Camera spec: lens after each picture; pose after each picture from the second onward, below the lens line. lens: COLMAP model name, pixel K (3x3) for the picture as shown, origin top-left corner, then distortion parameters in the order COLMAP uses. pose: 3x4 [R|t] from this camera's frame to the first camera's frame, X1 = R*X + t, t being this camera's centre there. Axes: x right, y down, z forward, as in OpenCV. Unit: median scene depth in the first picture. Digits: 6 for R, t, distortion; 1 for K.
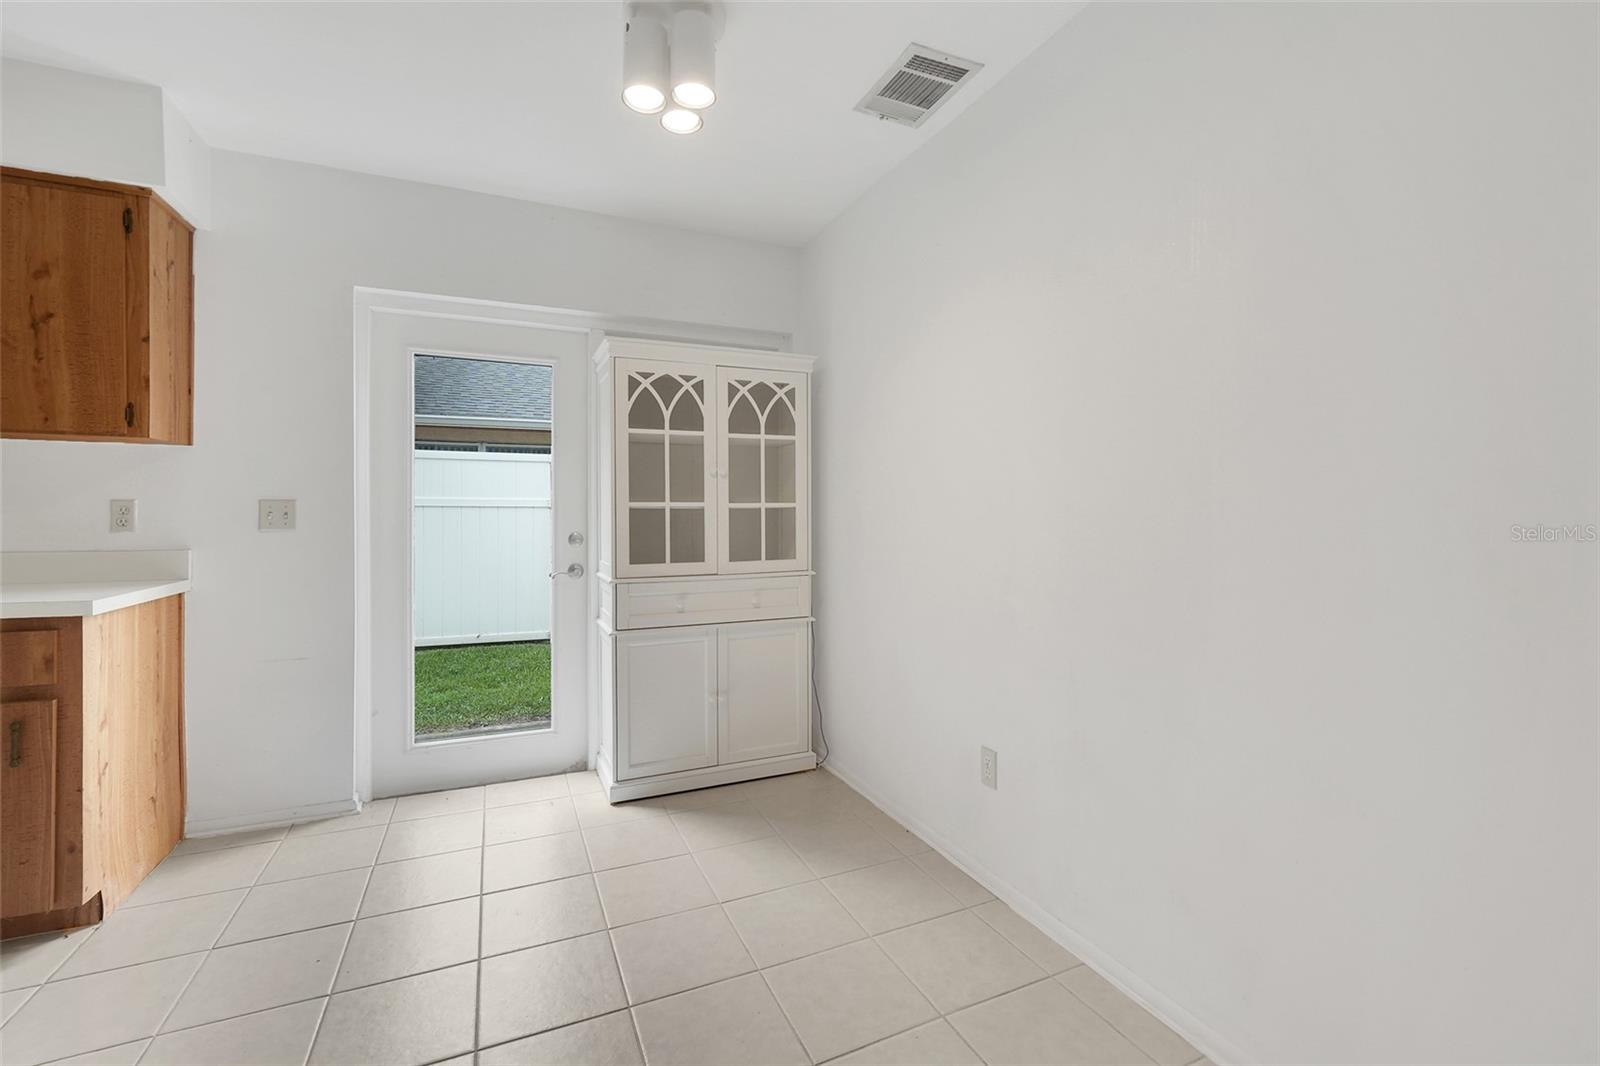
lens RADIAL K [[679.5, 0, 795.1], [0, 679.5, 527.7], [0, 0, 1]] dist [-0.000199, 0.000176]
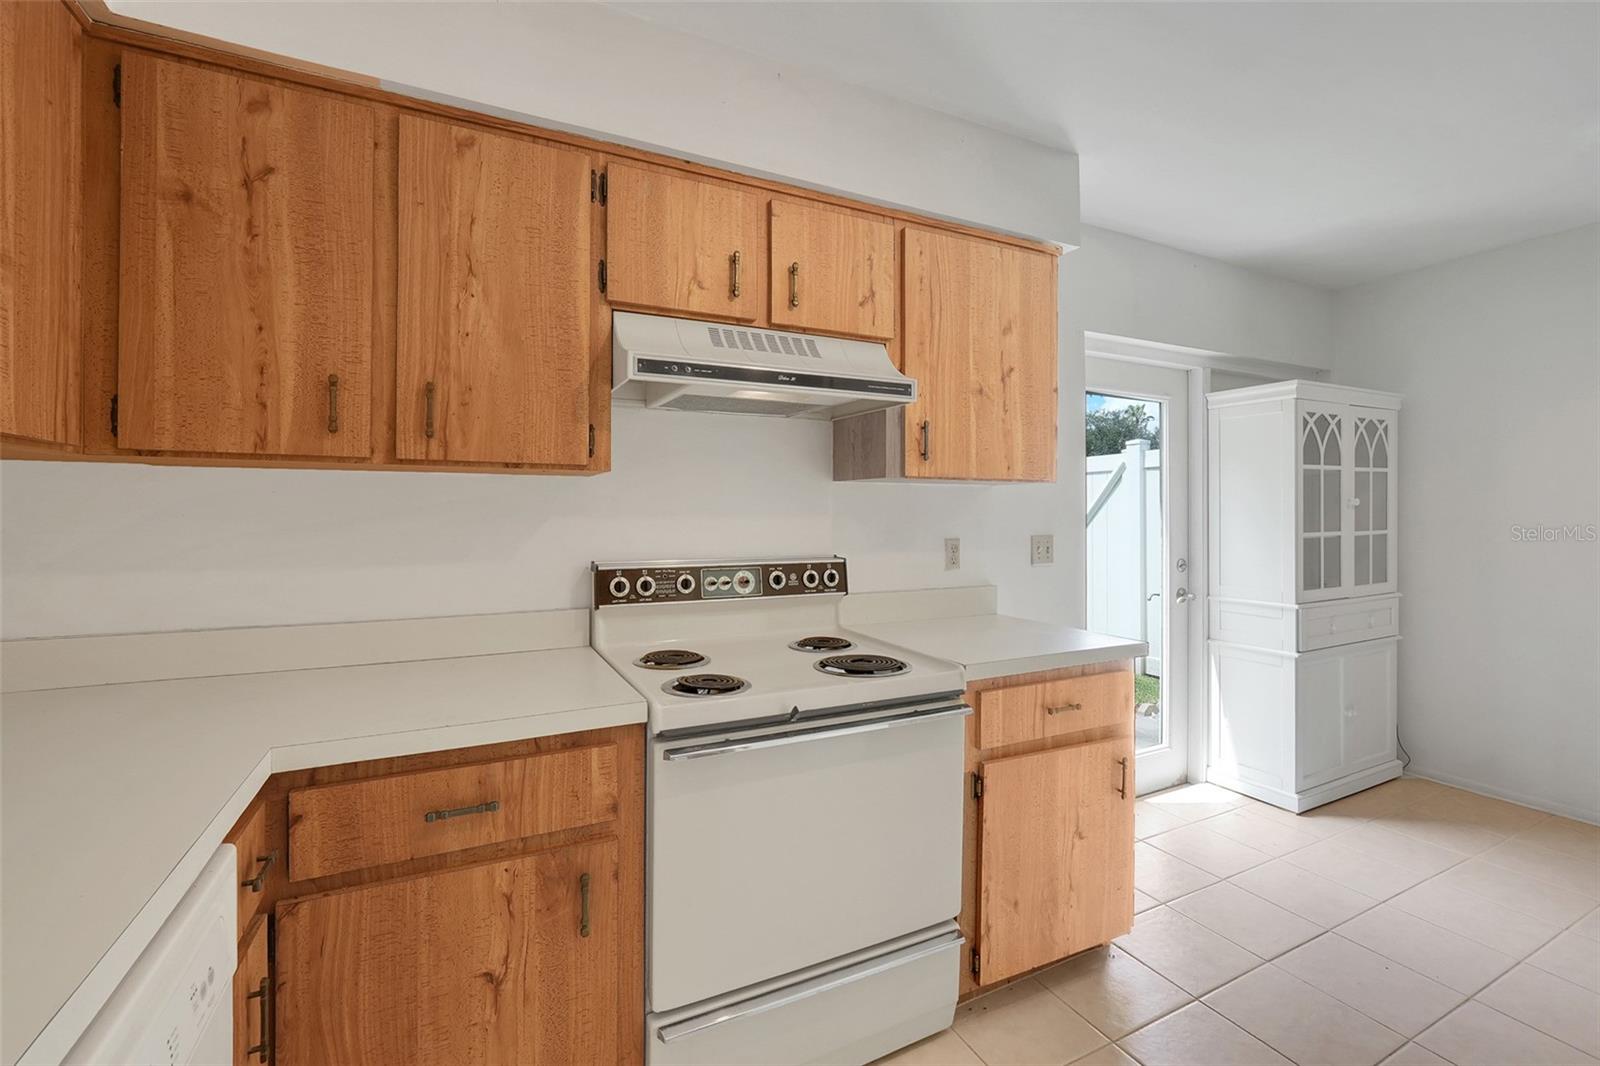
lens RADIAL K [[679.5, 0, 803.0], [0, 679.5, 522.2], [0, 0, 1]] dist [-0.000199, 0.000176]
pose [[0.998073, -0.004828, 0.061856, -1.059538], [0.005254, 0.999964, -0.006726, -0.049631], [-0.061821, 0.007039, 0.998062, -0.023899]]
